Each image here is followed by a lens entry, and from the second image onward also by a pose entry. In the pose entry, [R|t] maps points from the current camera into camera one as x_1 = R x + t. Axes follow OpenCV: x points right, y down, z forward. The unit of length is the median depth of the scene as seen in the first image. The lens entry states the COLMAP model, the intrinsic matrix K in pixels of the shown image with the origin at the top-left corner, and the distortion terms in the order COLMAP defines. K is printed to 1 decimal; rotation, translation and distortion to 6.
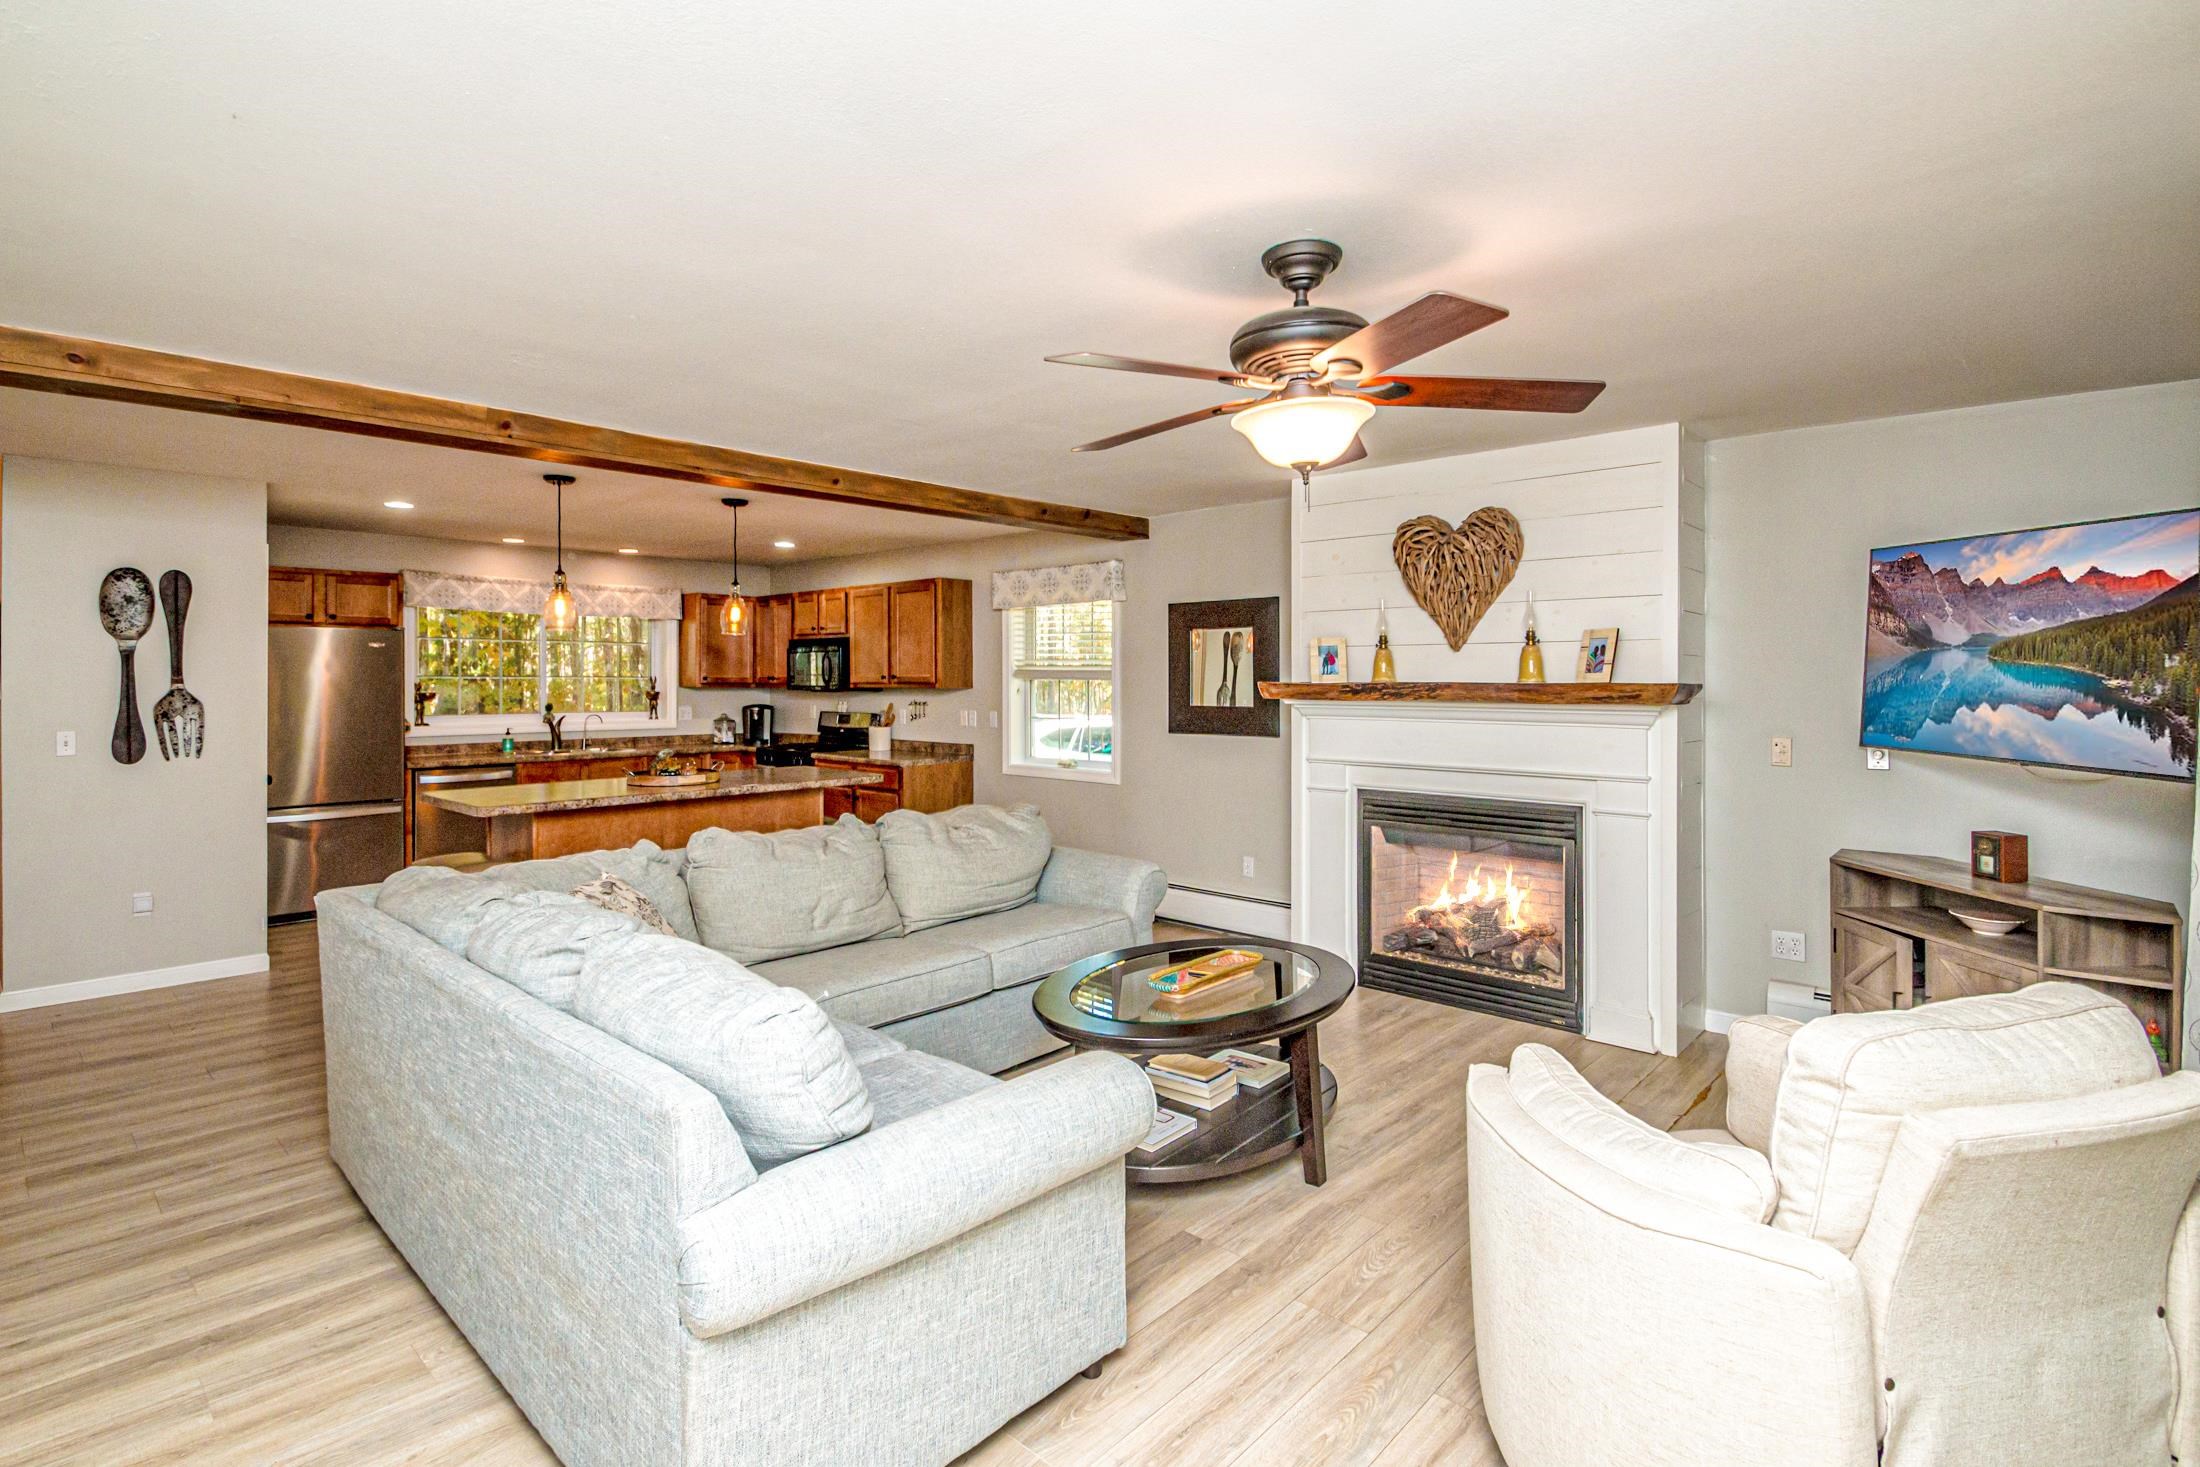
lens RADIAL K [[1178.2, 0, 1108.8], [0, 1178.2, 678.1], [0, 0, 1]] dist [0.000789, -0.000555]
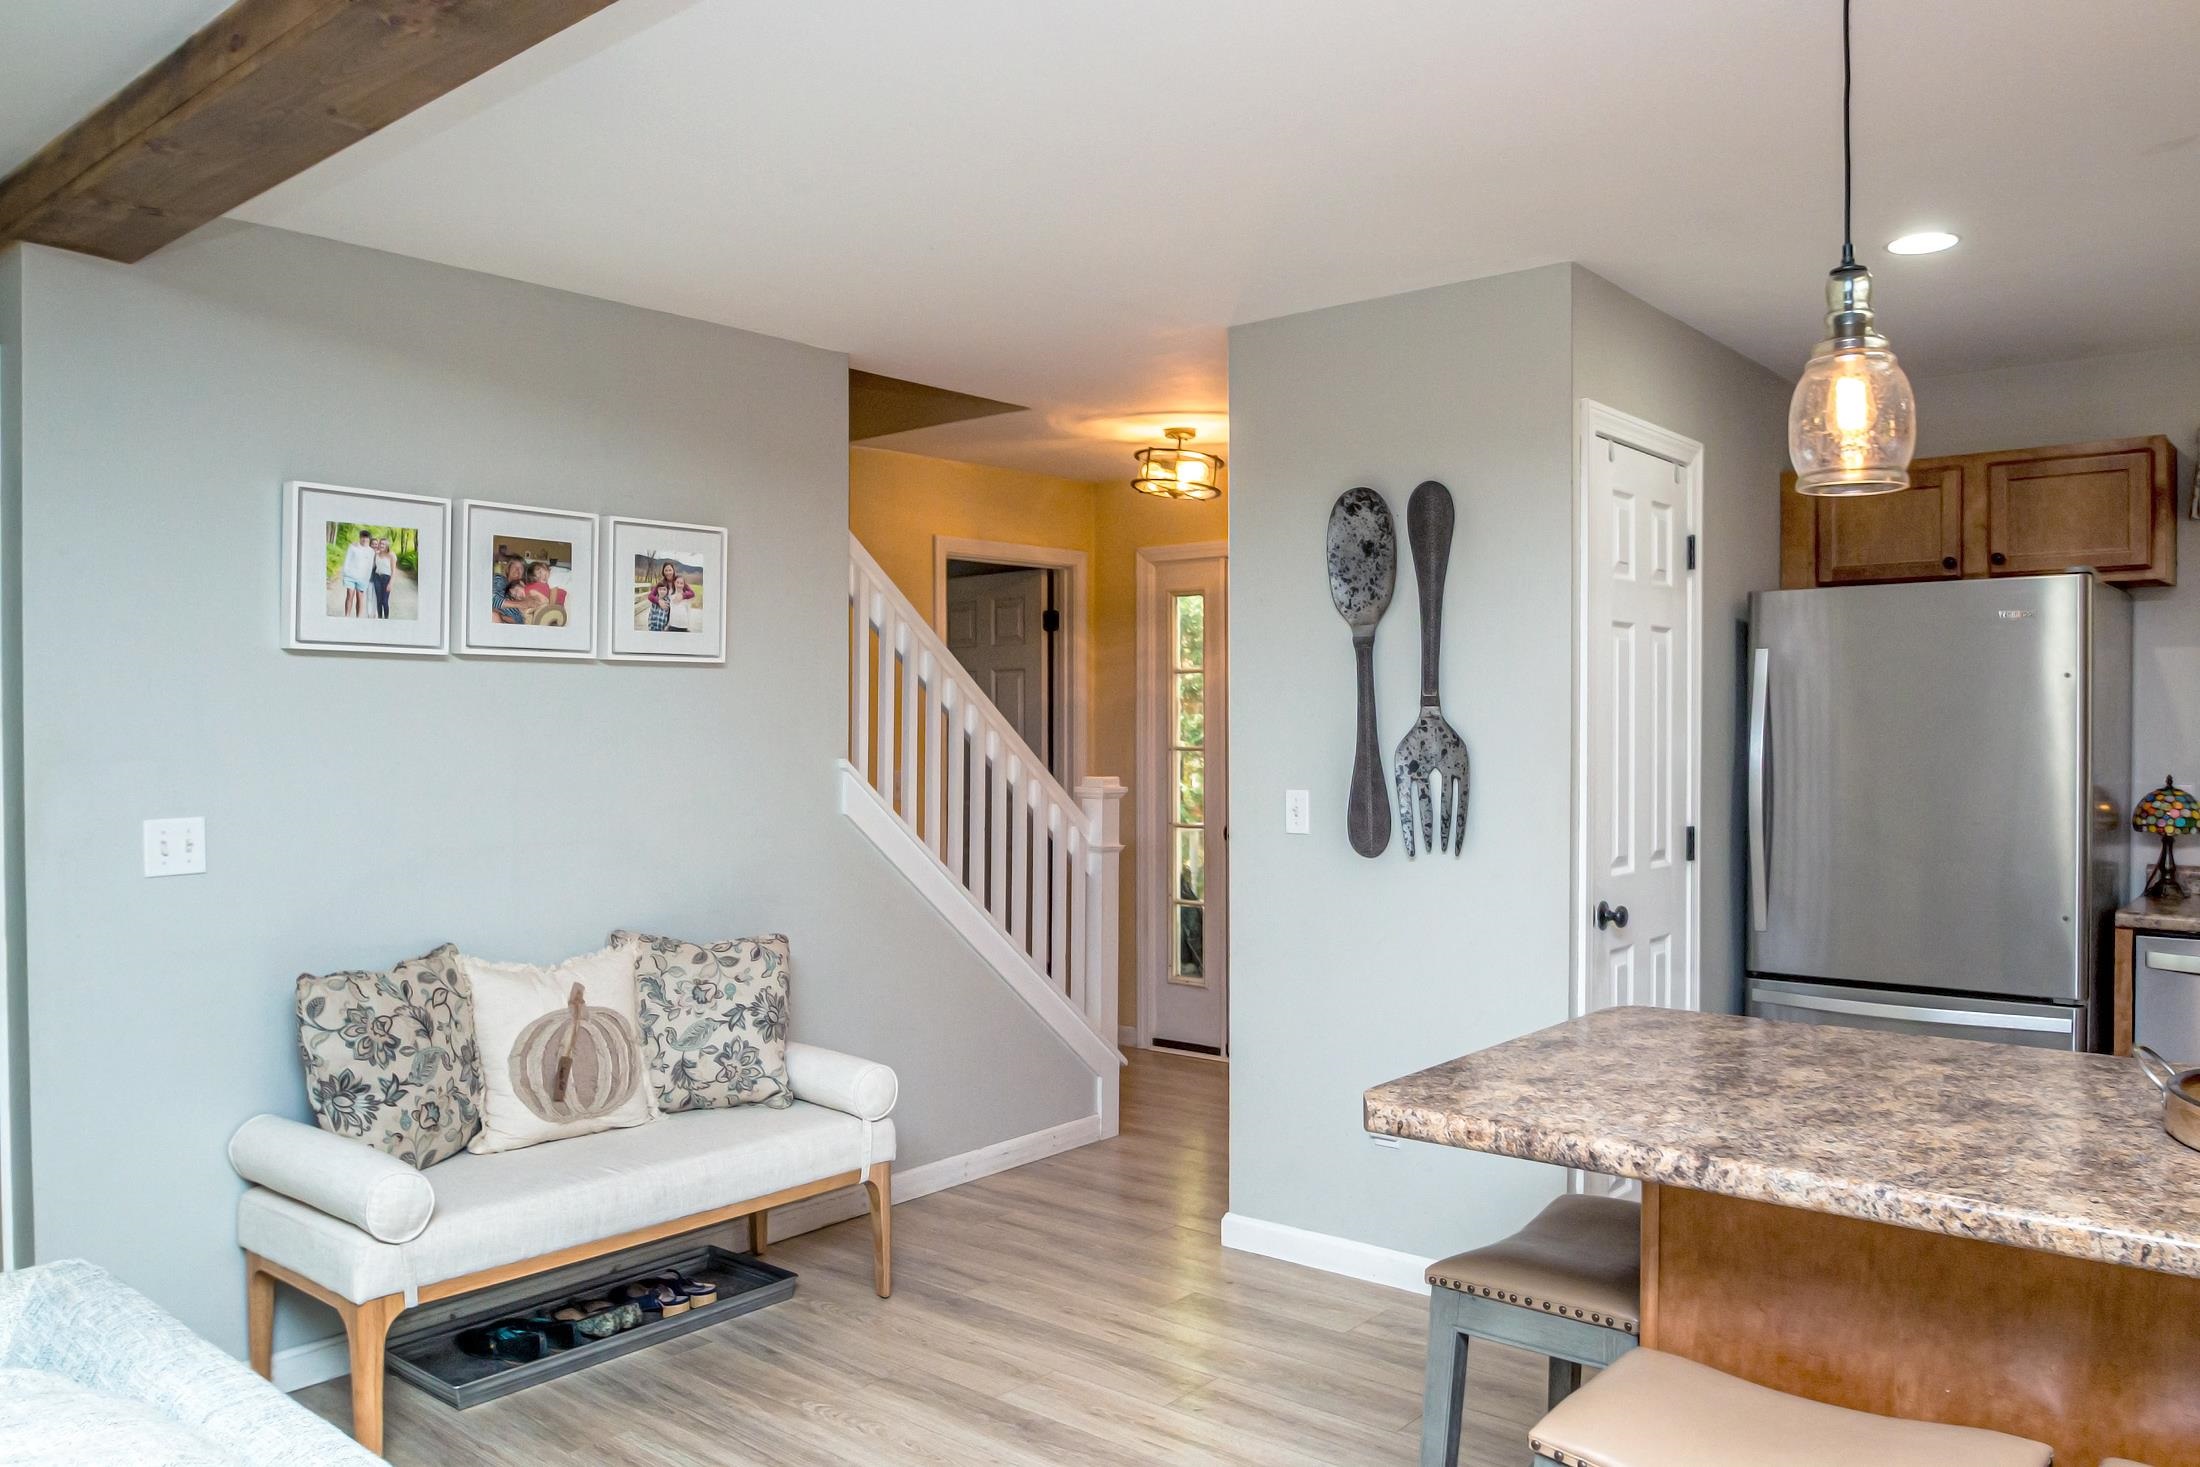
lens RADIAL K [[1528.0, 0, 1156.5], [0, 1528.0, 767.7], [0, 0, 1]] dist [-0.040804, 0.004772]
pose [[0.053321, 0.024626, -0.998274, -0.146211], [0.000213, 0.999696, 0.024672, 0.015024], [0.998577, -0.001528, 0.053300, 0.857773]]
